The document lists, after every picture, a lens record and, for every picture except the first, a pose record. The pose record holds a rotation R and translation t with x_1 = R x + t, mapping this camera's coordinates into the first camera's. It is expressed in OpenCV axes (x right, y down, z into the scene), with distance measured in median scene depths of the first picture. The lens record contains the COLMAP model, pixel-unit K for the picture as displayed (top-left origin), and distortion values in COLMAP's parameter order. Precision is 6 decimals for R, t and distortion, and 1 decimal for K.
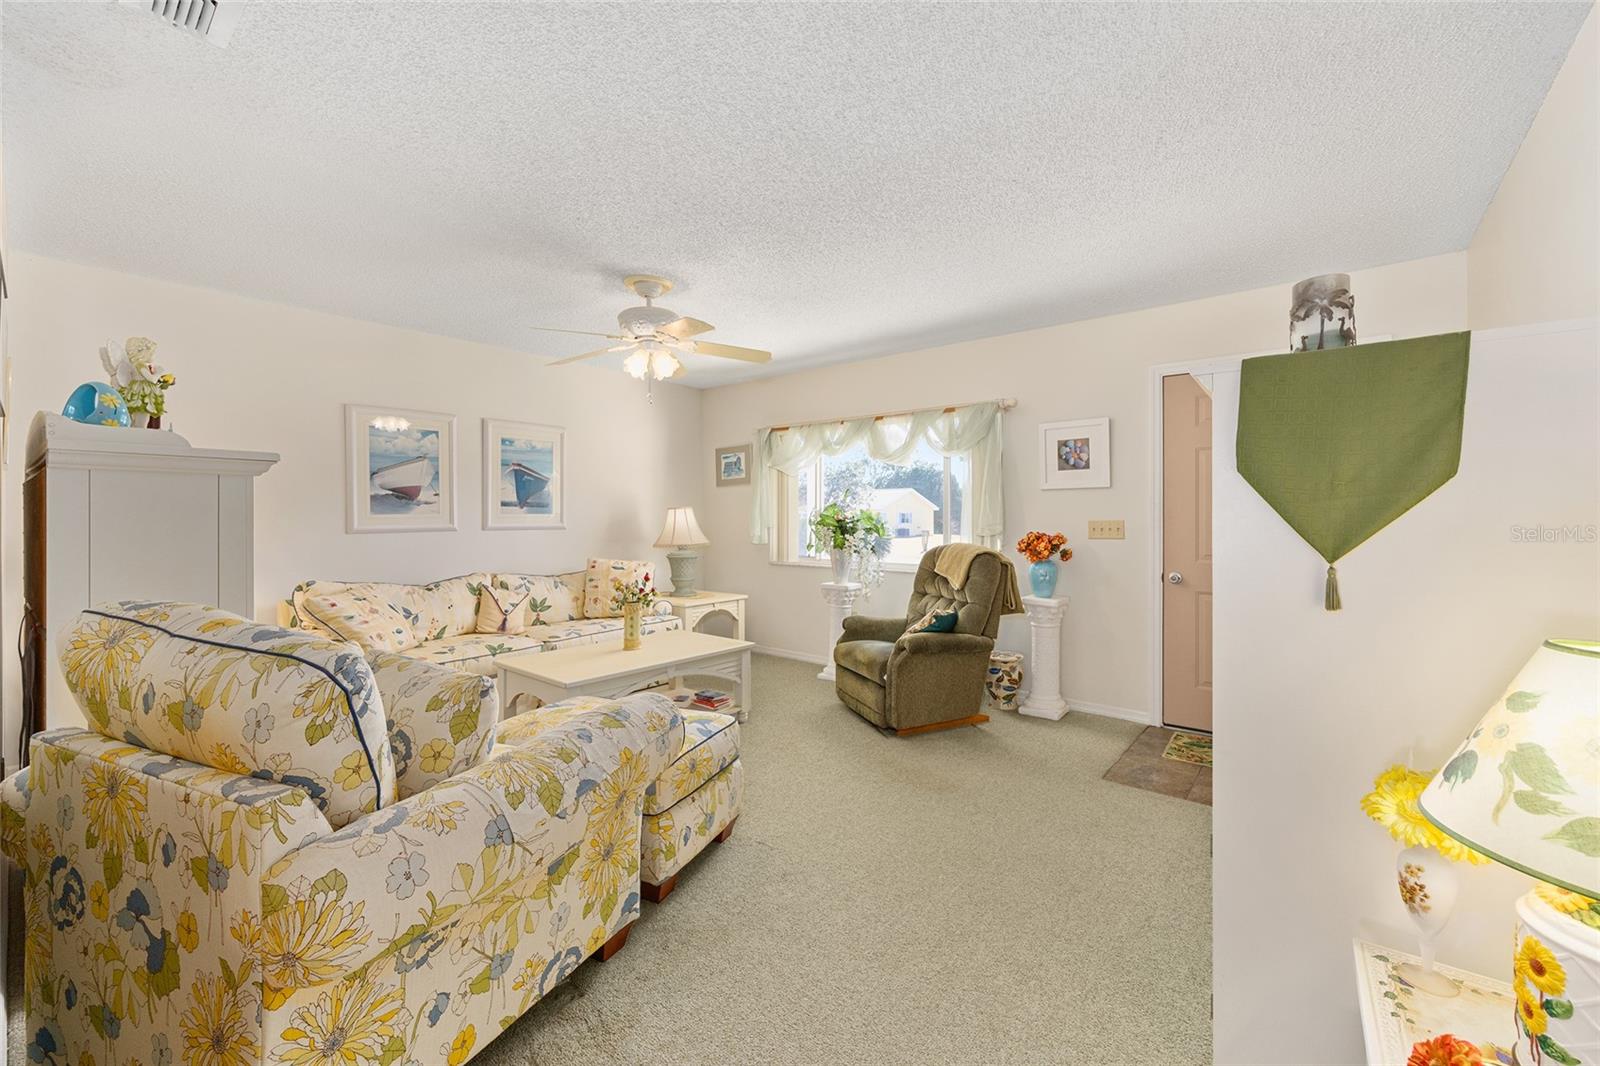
lens RADIAL K [[645.9, 0, 803.9], [0, 645.9, 517.1], [0, 0, 1]] dist [-0.004231, 0.000790]
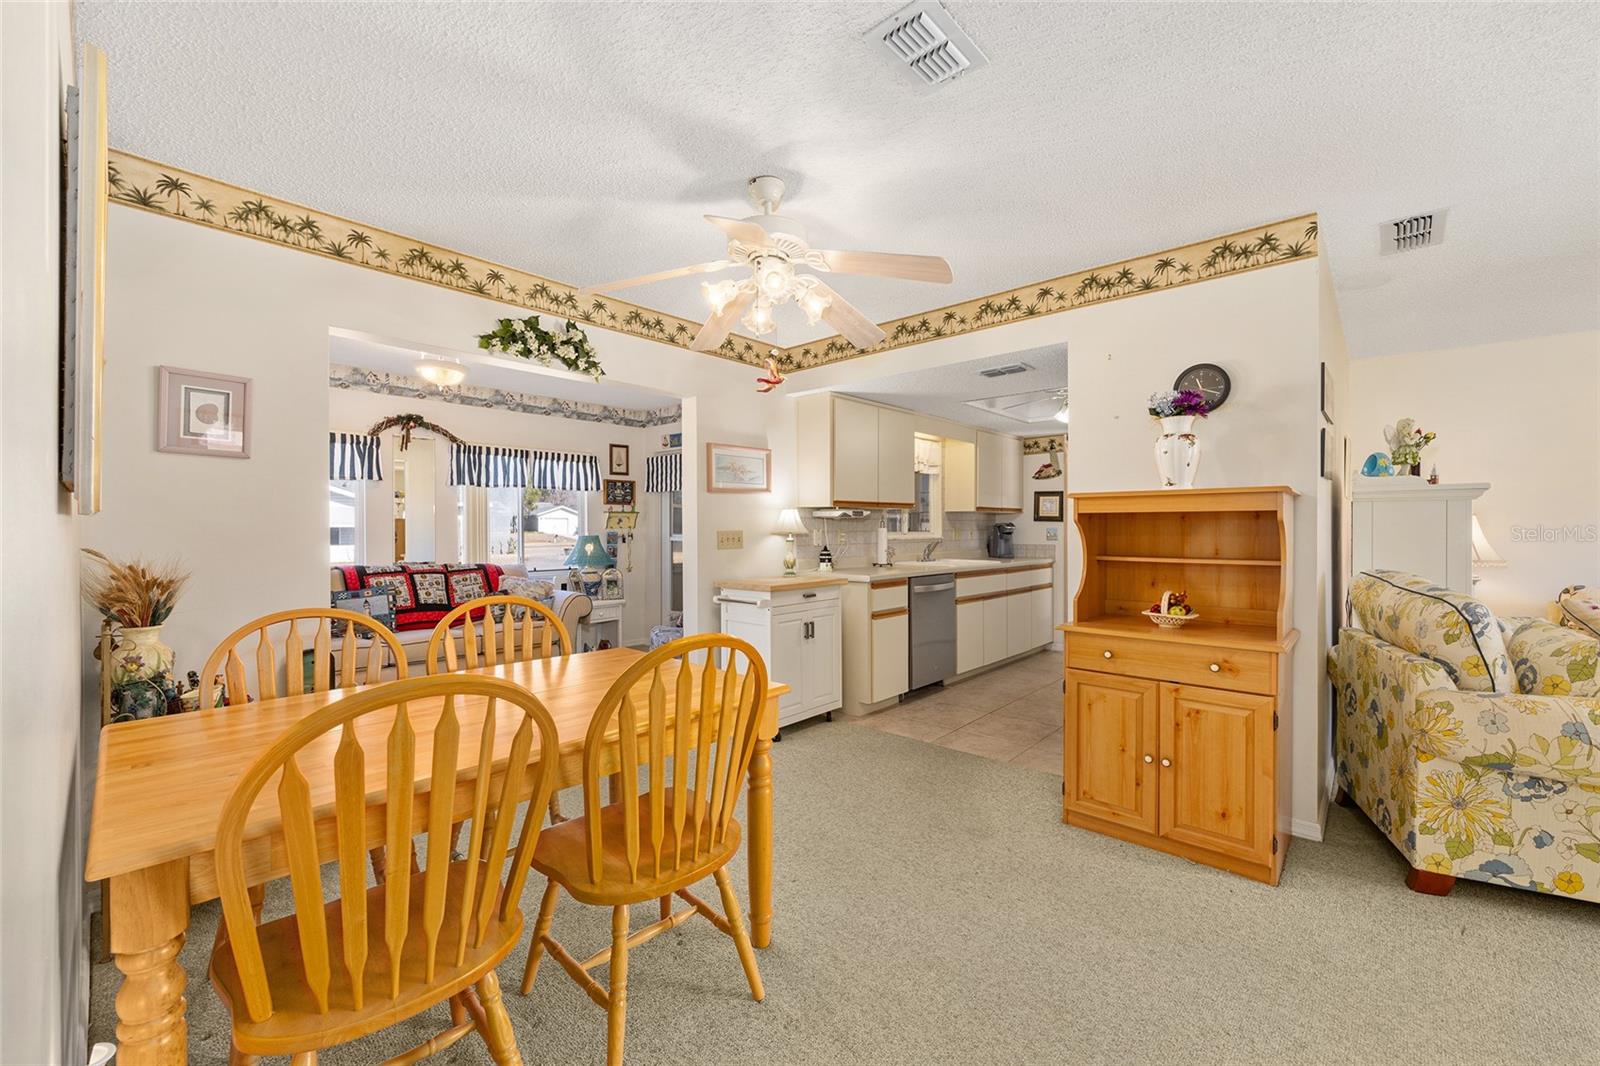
lens RADIAL K [[645.9, 0, 798.3], [0, 645.9, 531.8], [0, 0, 1]] dist [-0.004231, 0.000790]
pose [[-0.054370, 0.003121, -0.998516, 0.368765], [0.002699, 0.999992, 0.002979, 0.001137], [0.998517, -0.002533, -0.054378, -0.244244]]
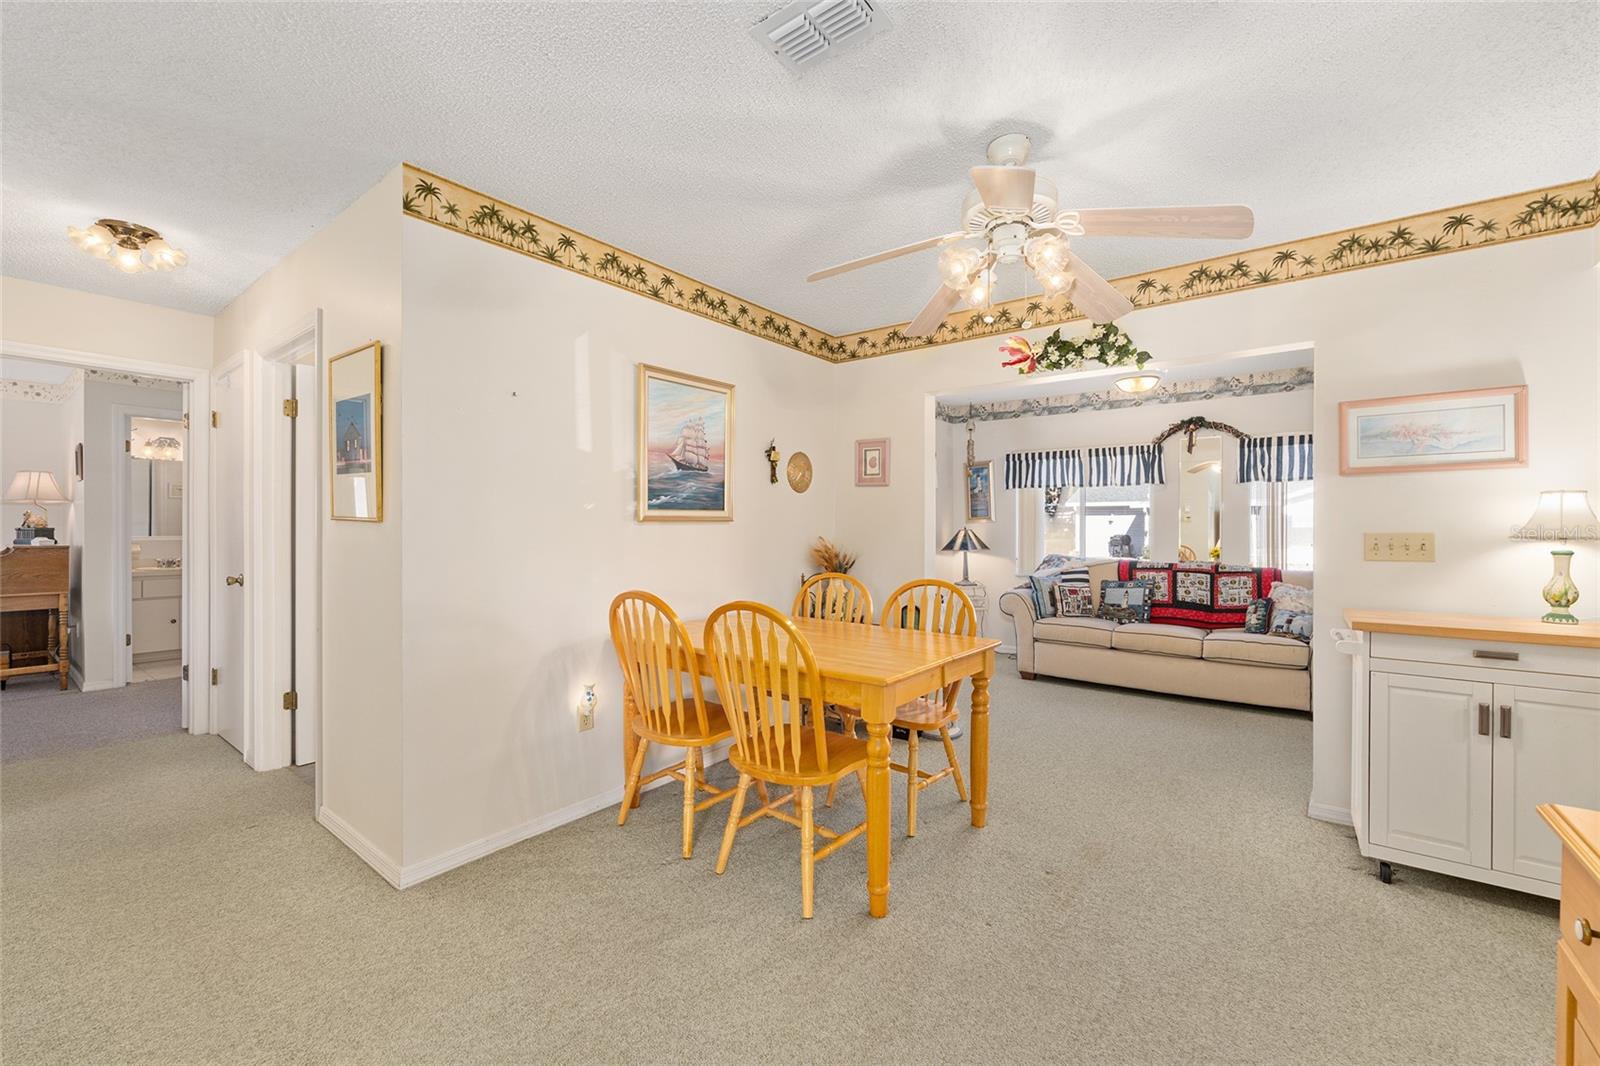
lens RADIAL K [[645.9, 0, 806.4], [0, 645.9, 528.8], [0, 0, 1]] dist [-0.004231, 0.000790]
pose [[-0.998967, -0.004093, -0.045267, -0.041537], [-0.004143, 0.999991, 0.001023, -0.000167], [0.045262, 0.001210, -0.998974, 0.228109]]
